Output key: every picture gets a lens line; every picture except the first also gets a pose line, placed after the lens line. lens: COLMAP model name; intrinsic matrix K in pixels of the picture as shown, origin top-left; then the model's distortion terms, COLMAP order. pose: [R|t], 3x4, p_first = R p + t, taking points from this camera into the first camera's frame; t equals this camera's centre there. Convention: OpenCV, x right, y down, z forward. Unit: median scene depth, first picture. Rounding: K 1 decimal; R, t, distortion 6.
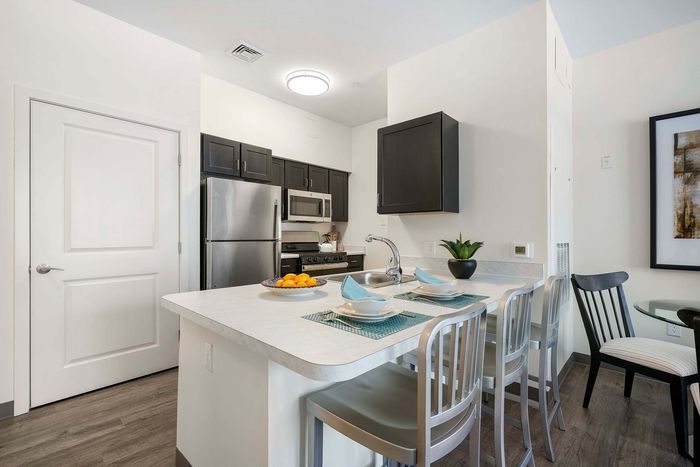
lens RADIAL K [[318.9, 0, 355.2], [0, 318.9, 231.0], [0, 0, 1]] dist [-0.004644, 0.002160]
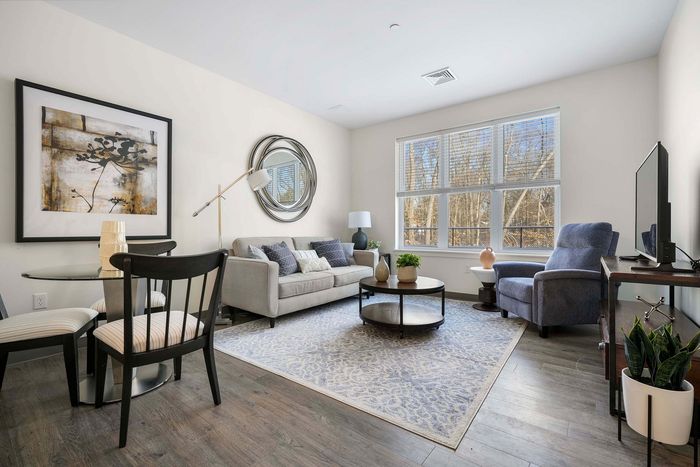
lens RADIAL K [[318.9, 0, 353.2], [0, 318.9, 230.5], [0, 0, 1]] dist [-0.004644, 0.002160]
pose [[-0.117663, -0.003251, 0.993048, -0.105430], [-0.006749, 0.999974, 0.002474, 0.075454], [-0.993031, -0.006411, -0.117682, 0.142762]]
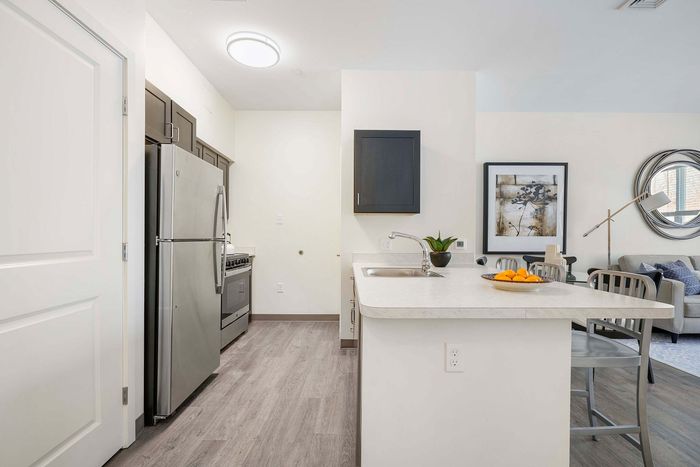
lens RADIAL K [[318.9, 0, 349.8], [0, 318.9, 237.7], [0, 0, 1]] dist [-0.004644, 0.002160]
pose [[0.723642, -0.003611, 0.690166, -0.743464], [-0.008476, 0.999864, 0.014118, 0.014943], [-0.690123, -0.016066, 0.723514, 0.296588]]
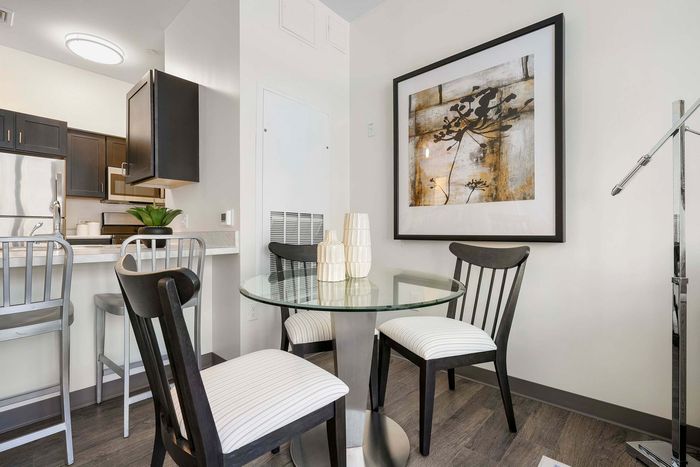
lens RADIAL K [[318.9, 0, 363.8], [0, 318.9, 231.1], [0, 0, 1]] dist [-0.004644, 0.002160]
pose [[0.999624, -0.004764, 0.027013, 0.835492], [0.004484, 0.999936, 0.010431, 0.084485], [-0.027061, -0.010306, 0.999581, 0.057168]]
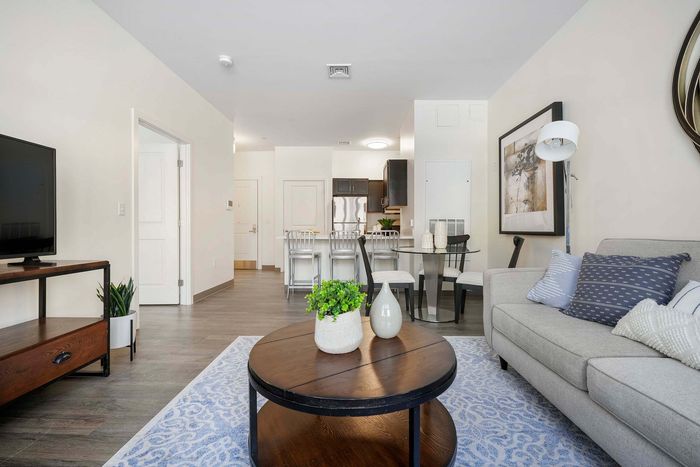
lens RADIAL K [[318.9, 0, 353.4], [0, 318.9, 229.2], [0, 0, 1]] dist [-0.004644, 0.002160]
pose [[0.676506, -0.003905, -0.736427, 1.641954], [0.010125, 0.999941, 0.003999, 0.081931], [0.736367, -0.010161, 0.676506, -0.608230]]
